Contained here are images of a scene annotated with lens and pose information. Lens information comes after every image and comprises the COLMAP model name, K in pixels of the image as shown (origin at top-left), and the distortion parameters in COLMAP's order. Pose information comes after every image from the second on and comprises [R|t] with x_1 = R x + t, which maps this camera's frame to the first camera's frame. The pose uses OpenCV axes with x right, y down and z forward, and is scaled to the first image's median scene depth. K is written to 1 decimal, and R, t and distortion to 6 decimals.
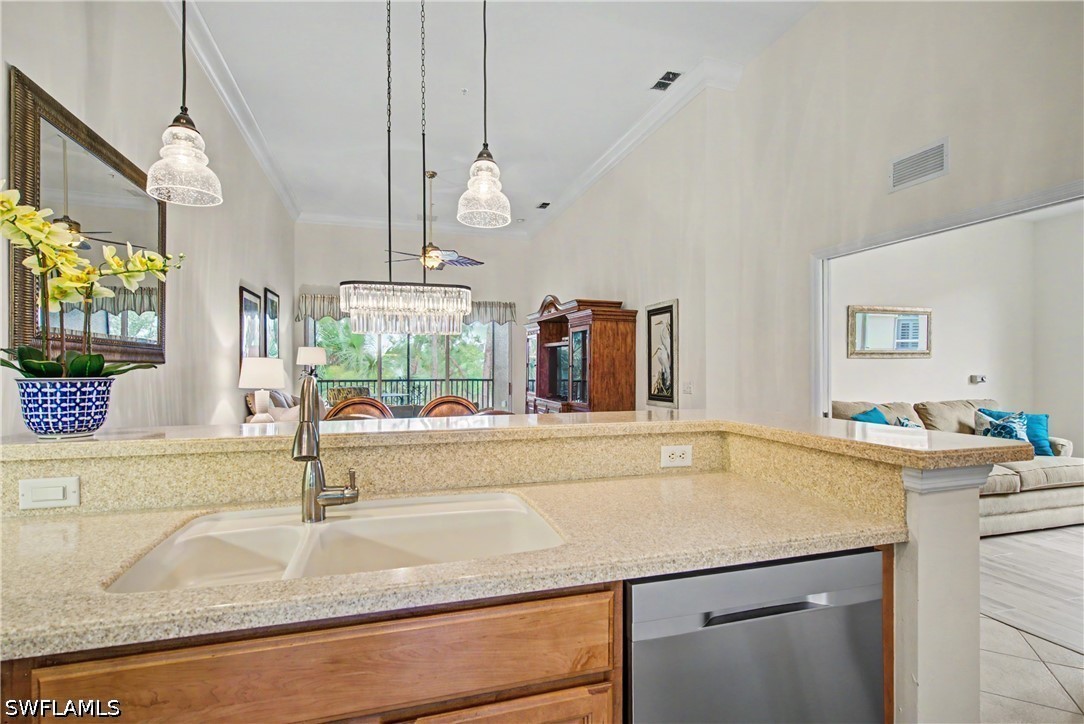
lens RADIAL K [[520.8, 0, 537.3], [0, 520.8, 364.4], [0, 0, 1]] dist [0.008234, -0.002928]
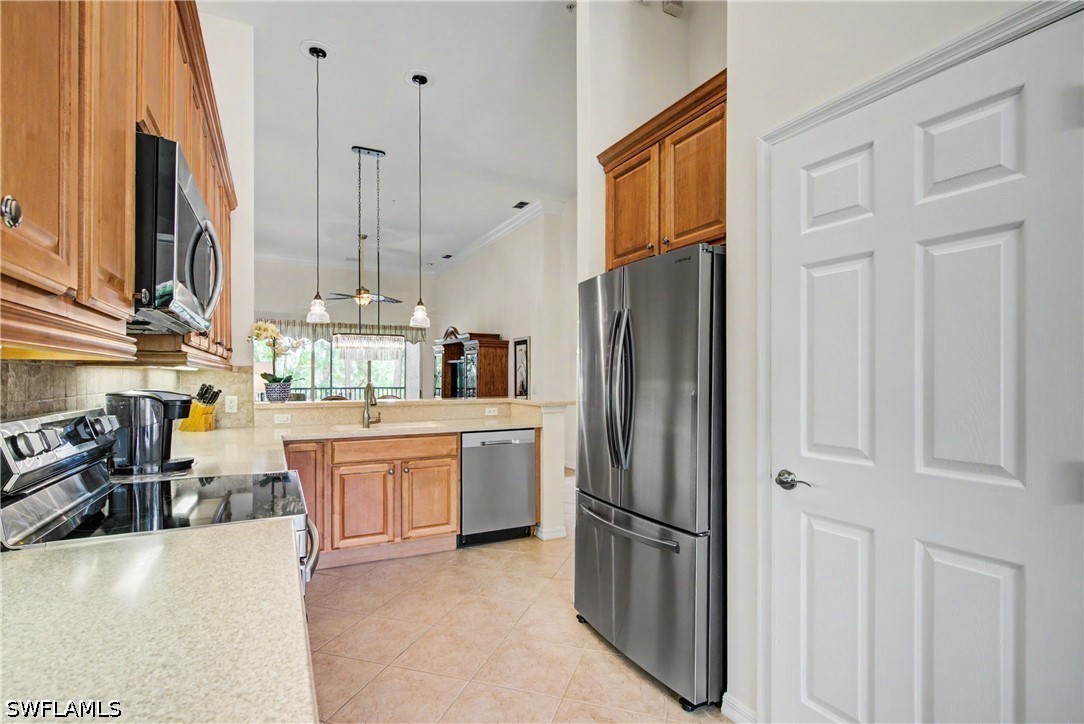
lens RADIAL K [[520.8, 0, 540.8], [0, 520.8, 371.7], [0, 0, 1]] dist [0.008234, -0.002928]
pose [[0.983404, 0.002432, 0.181415, 0.007445], [-0.001676, 0.999989, -0.004322, -0.006807], [-0.181424, 0.003946, 0.983397, -0.513586]]
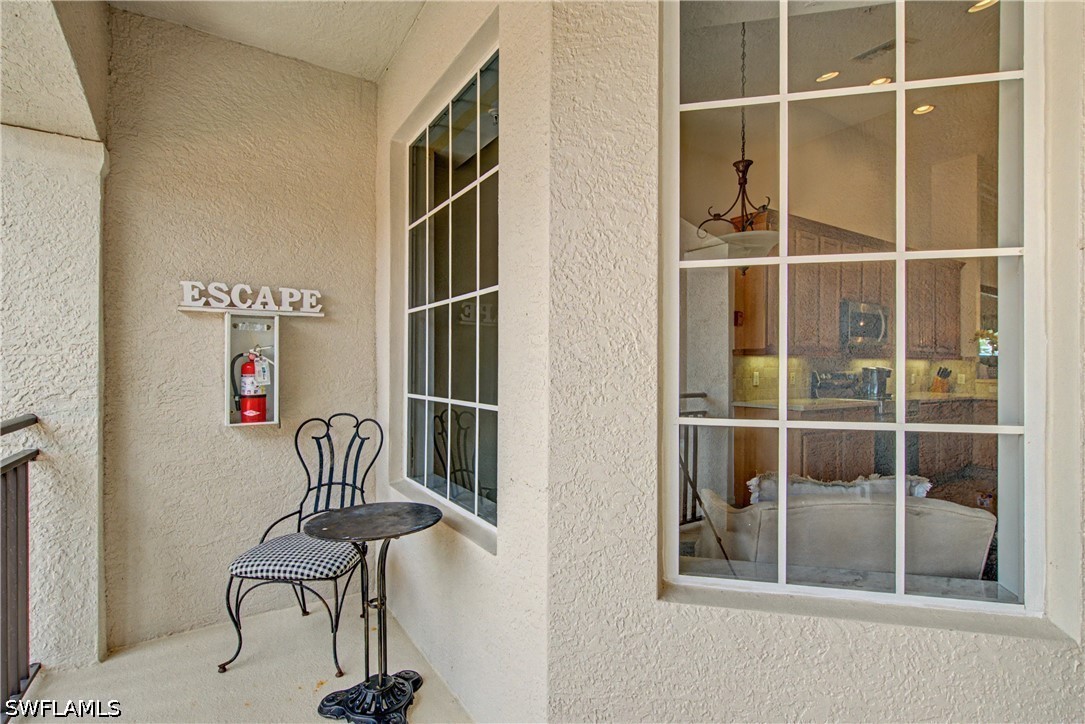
lens RADIAL K [[521.3, 0, 533.7], [0, 521.3, 367.4], [0, 0, 1]] dist [0.008234, -0.002928]
pose [[0.278083, 0.000980, -0.960557, 0.584344], [0.002101, 0.999996, 0.001628, 0.002612], [0.960555, -0.002471, 0.278080, -1.018435]]
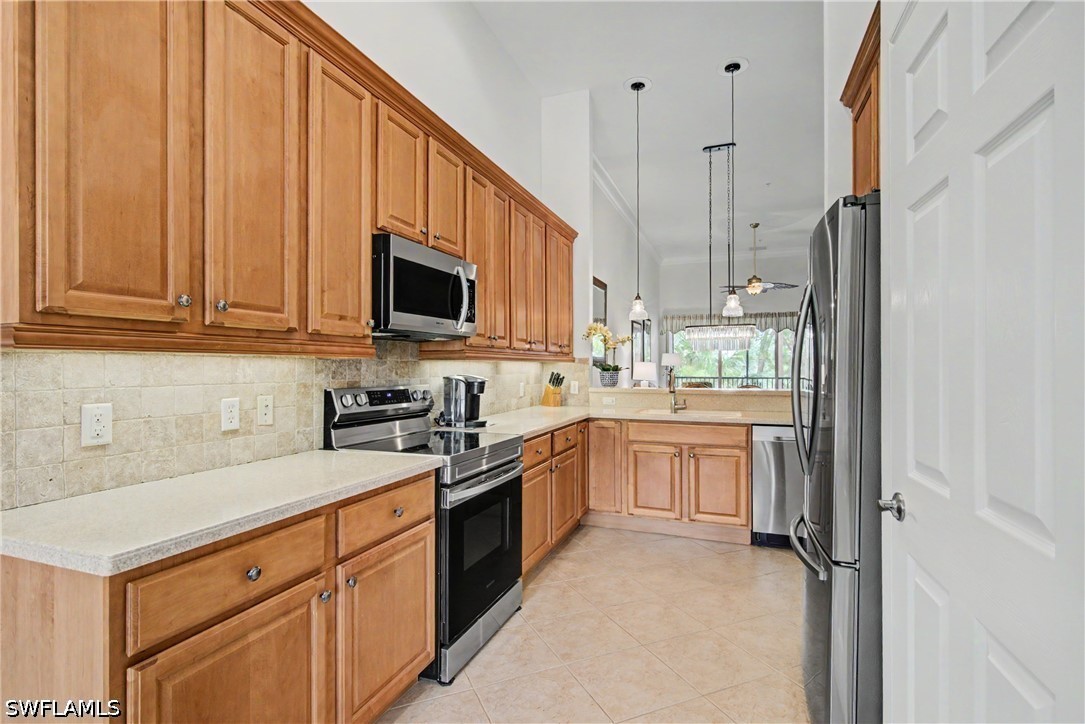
lens RADIAL K [[521.3, 0, 533.8], [0, 521.3, 362.5], [0, 0, 1]] dist [0.008234, -0.002928]
pose [[0.788051, -0.005180, -0.615588, 0.214196], [0.004095, 0.999987, -0.003172, -0.006664], [0.615597, -0.000021, 0.788061, -0.509629]]
